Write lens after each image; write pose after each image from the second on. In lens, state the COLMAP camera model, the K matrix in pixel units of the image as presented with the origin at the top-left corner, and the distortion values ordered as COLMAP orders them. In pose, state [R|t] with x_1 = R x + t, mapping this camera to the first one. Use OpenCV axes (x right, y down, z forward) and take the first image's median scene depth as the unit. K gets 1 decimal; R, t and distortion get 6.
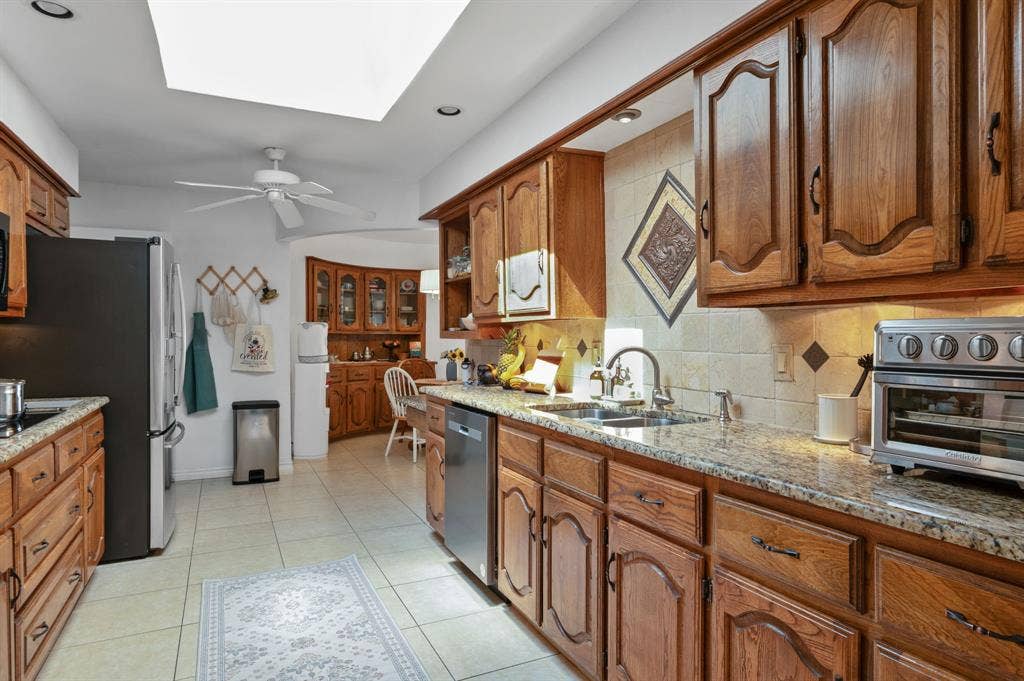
lens RADIAL K [[612.1, 0, 512.4], [0, 612.1, 340.7], [0, 0, 1]] dist [-0.005128, 0.003062]
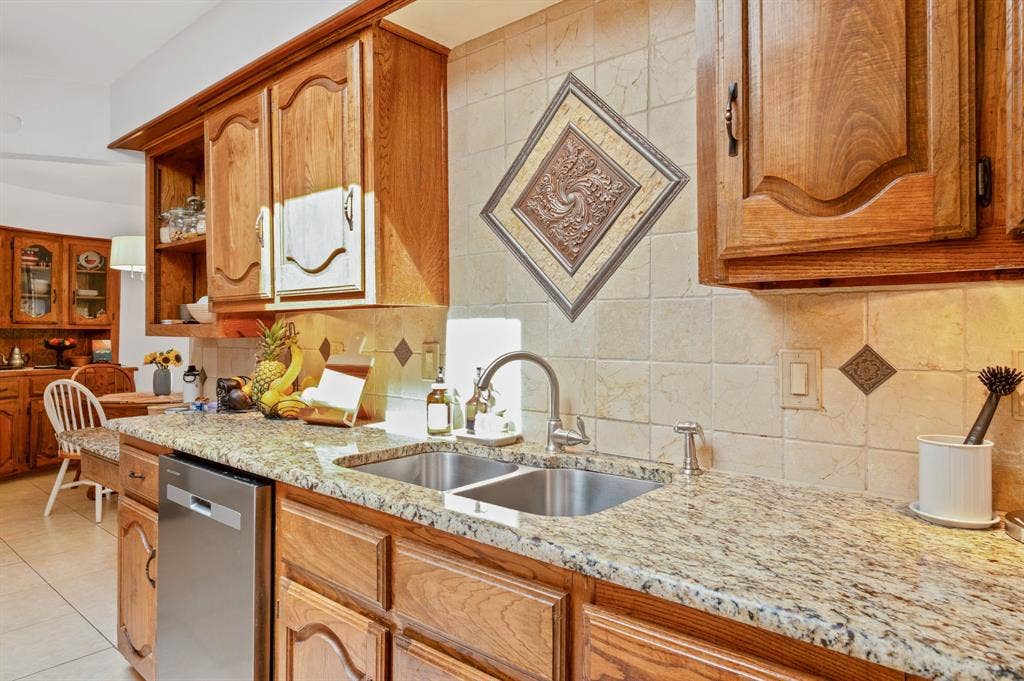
lens RADIAL K [[612.1, 0, 512.5], [0, 612.1, 331.2], [0, 0, 1]] dist [-0.005128, 0.003062]
pose [[0.908541, 0.007098, 0.417735, -0.056632], [-0.002435, 0.999929, -0.011695, -0.003249], [-0.417788, 0.009608, 0.908494, 0.399334]]
